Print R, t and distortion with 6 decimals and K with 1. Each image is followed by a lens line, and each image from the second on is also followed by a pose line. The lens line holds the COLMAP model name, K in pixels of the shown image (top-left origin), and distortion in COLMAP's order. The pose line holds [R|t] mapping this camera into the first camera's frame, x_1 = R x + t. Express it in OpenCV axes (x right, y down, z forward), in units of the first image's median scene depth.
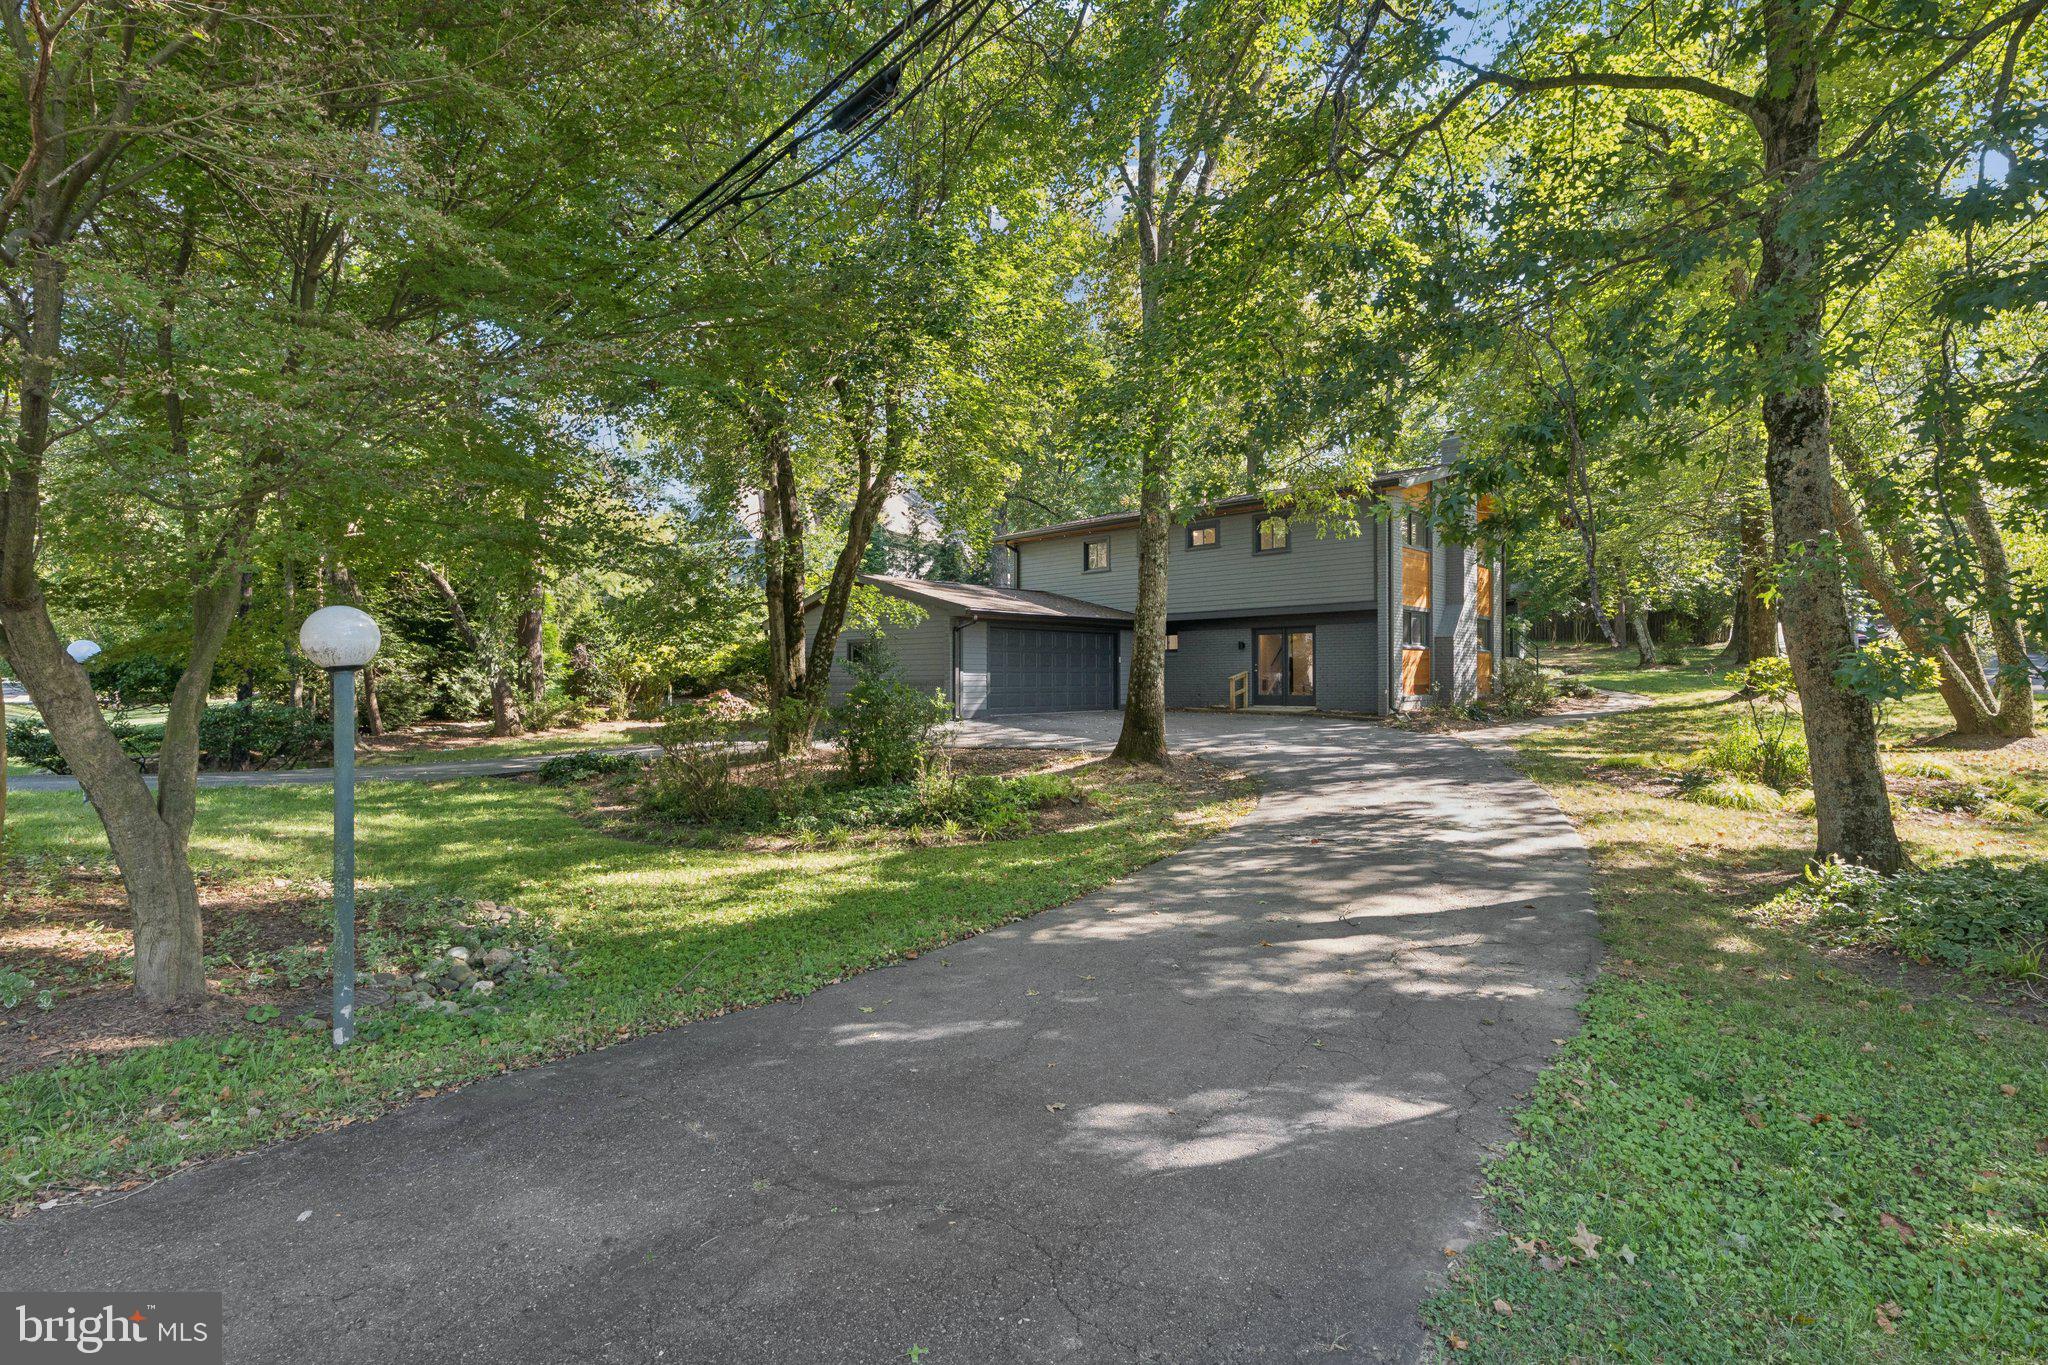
lens RADIAL K [[956.1, 0, 1025.8], [0, 956.1, 682.5], [0, 0, 1]] dist [0.003110, 0.000403]
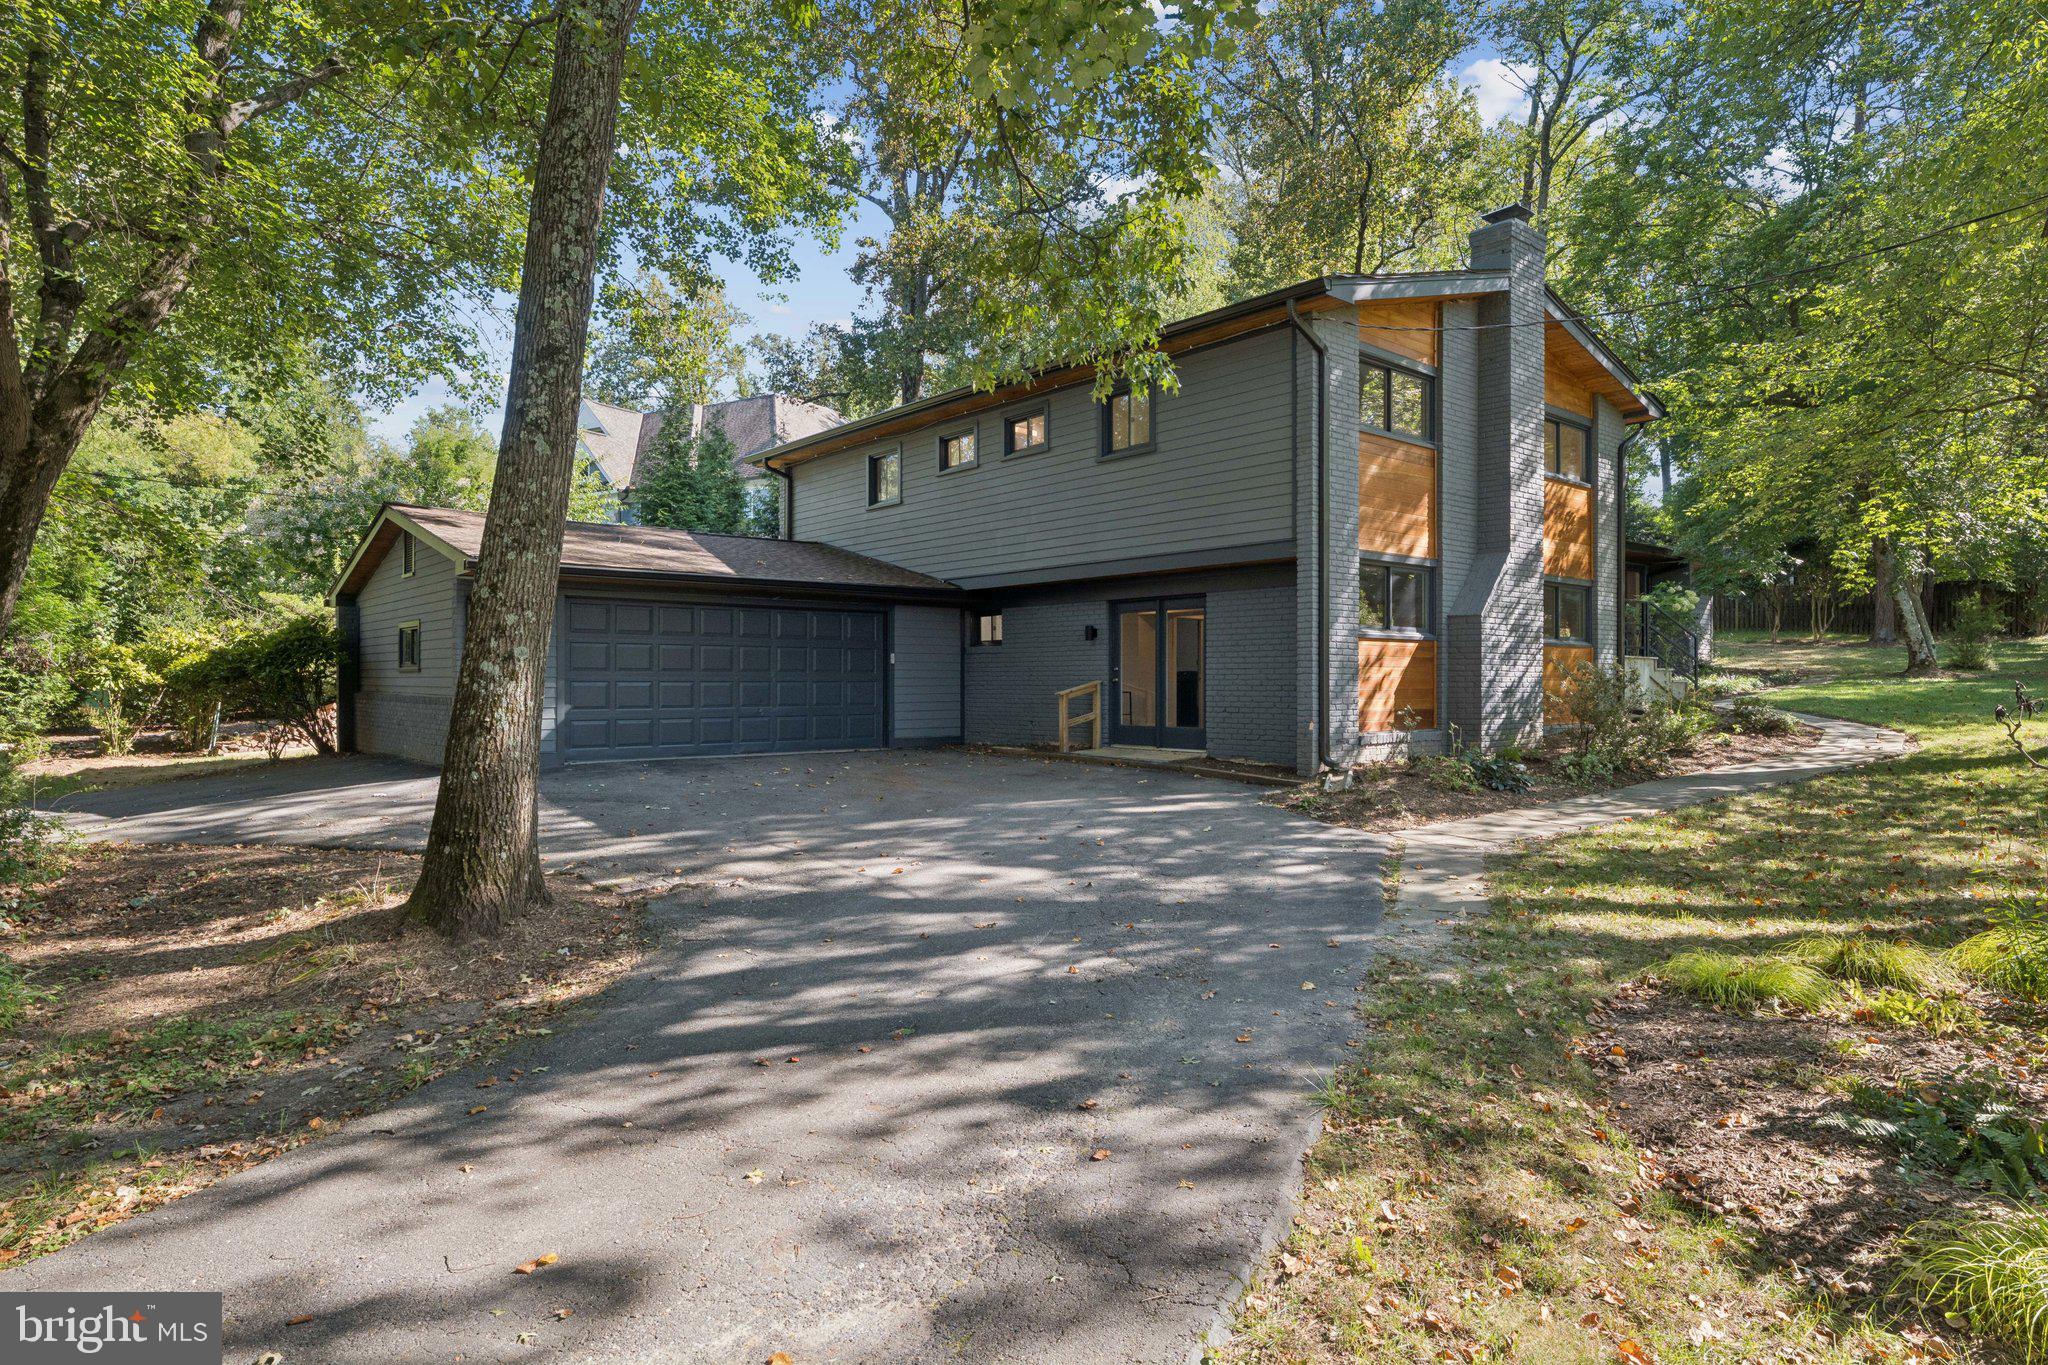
lens RADIAL K [[1164.8, 0, 1022.1], [0, 1164.8, 681.3], [0, 0, 1]] dist [-0.007517, -0.002303]
pose [[0.994567, 0.003979, -0.104026, 0.258464], [-0.004405, 0.999983, -0.003869, -0.008685], [0.104009, 0.004307, 0.994567, 0.351218]]
